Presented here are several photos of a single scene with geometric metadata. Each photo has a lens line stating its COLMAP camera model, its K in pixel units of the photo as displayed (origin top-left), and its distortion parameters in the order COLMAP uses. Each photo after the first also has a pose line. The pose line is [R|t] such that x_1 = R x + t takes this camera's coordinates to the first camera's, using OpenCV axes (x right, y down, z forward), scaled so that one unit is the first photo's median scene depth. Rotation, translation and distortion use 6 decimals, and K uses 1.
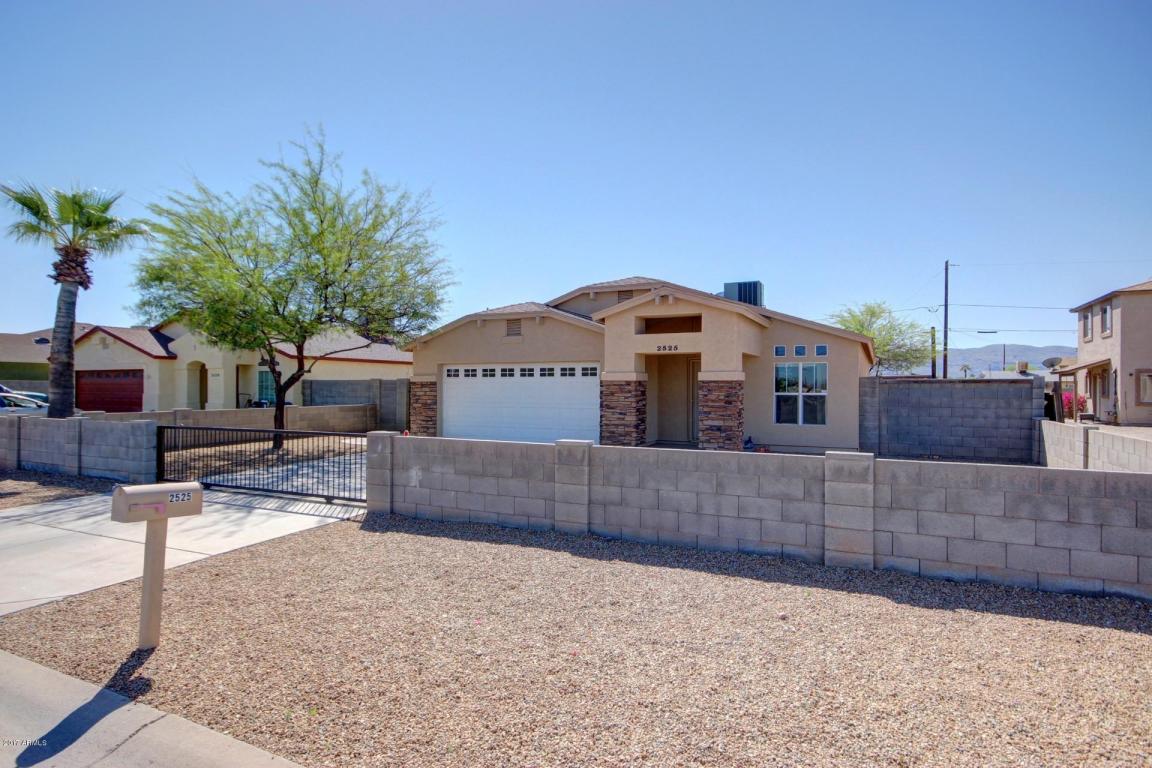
lens RADIAL K [[622.2, 0, 576.0], [0, 622.2, 384.0], [0, 0, 1]] dist [0.013518, 0.001183]
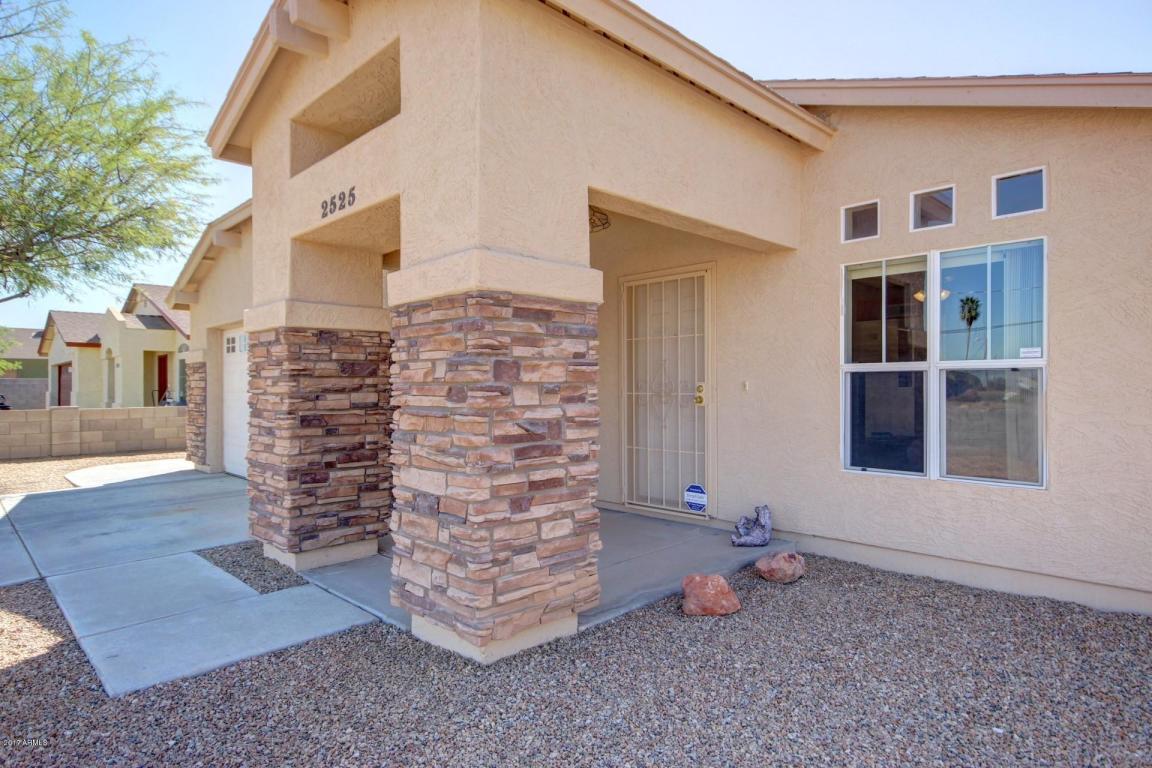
lens RADIAL K [[648.2, 0, 576.0], [0, 648.2, 384.0], [0, 0, 1]] dist [0.002185, 0.000416]
pose [[0.938892, -0.012326, -0.343991, 0.340917], [0.012154, 0.999923, -0.002654, 0.025899], [0.343998, -0.001689, 0.938969, 0.747263]]
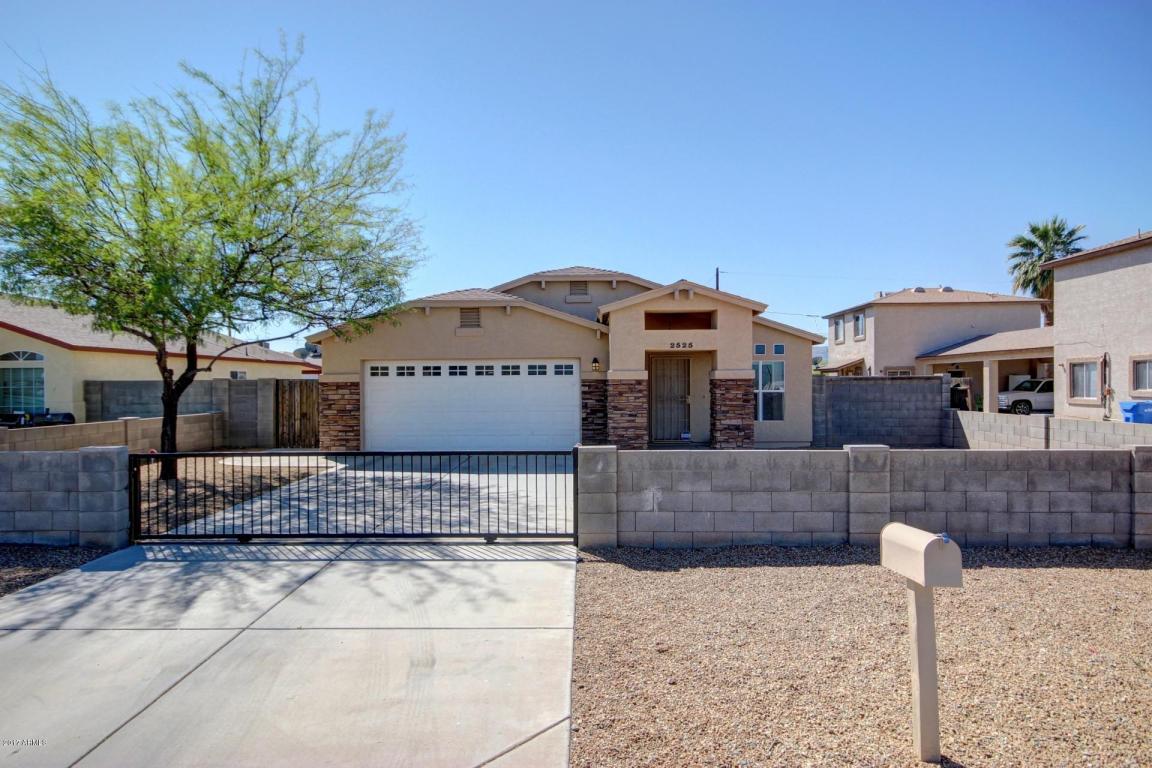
lens RADIAL K [[660.5, 0, 578.8], [0, 660.5, 385.8], [0, 0, 1]] dist [0.016996, 0.002759]
pose [[0.911468, -0.010274, 0.411242, -0.405258], [0.007456, 0.999936, 0.008458, -0.005142], [-0.411303, -0.004643, 0.911487, 0.139212]]
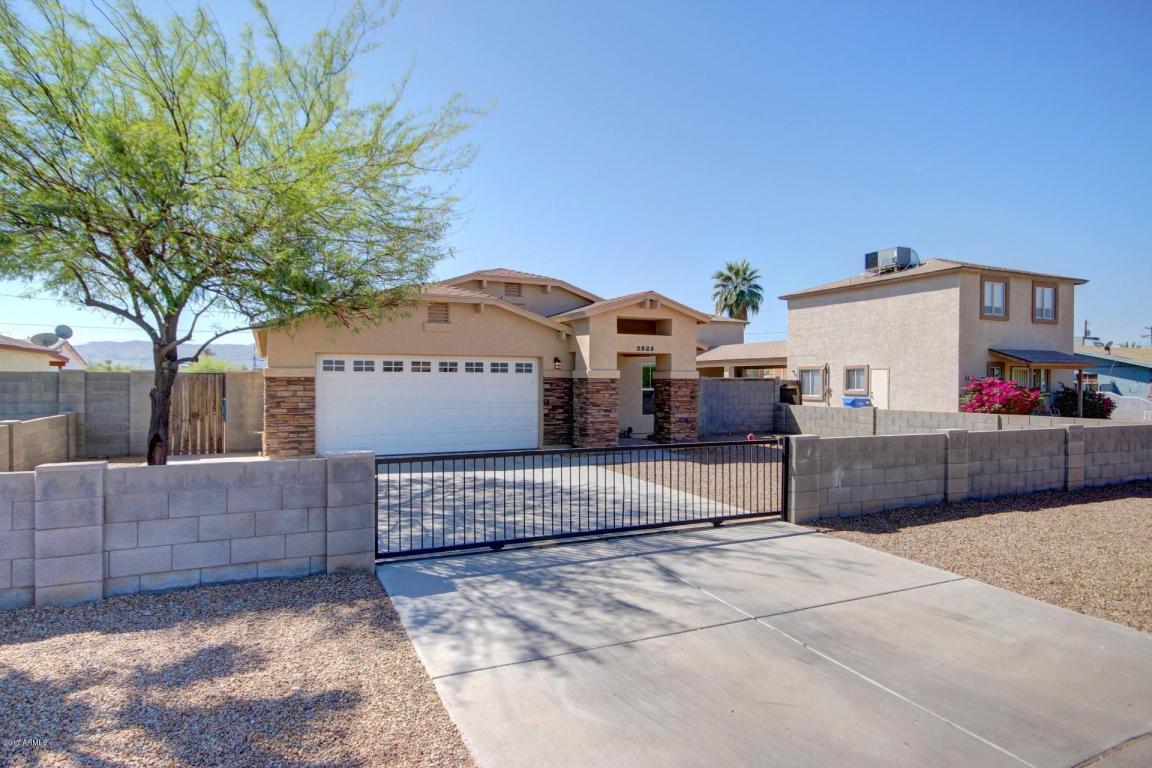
lens RADIAL K [[622.2, 0, 576.0], [0, 622.2, 384.0], [0, 0, 1]] dist [0.013518, 0.001183]
pose [[0.639517, -0.003277, 0.768770, -0.747154], [-0.004948, 0.999953, 0.008379, -0.004288], [-0.768761, -0.009162, 0.639471, 0.392808]]
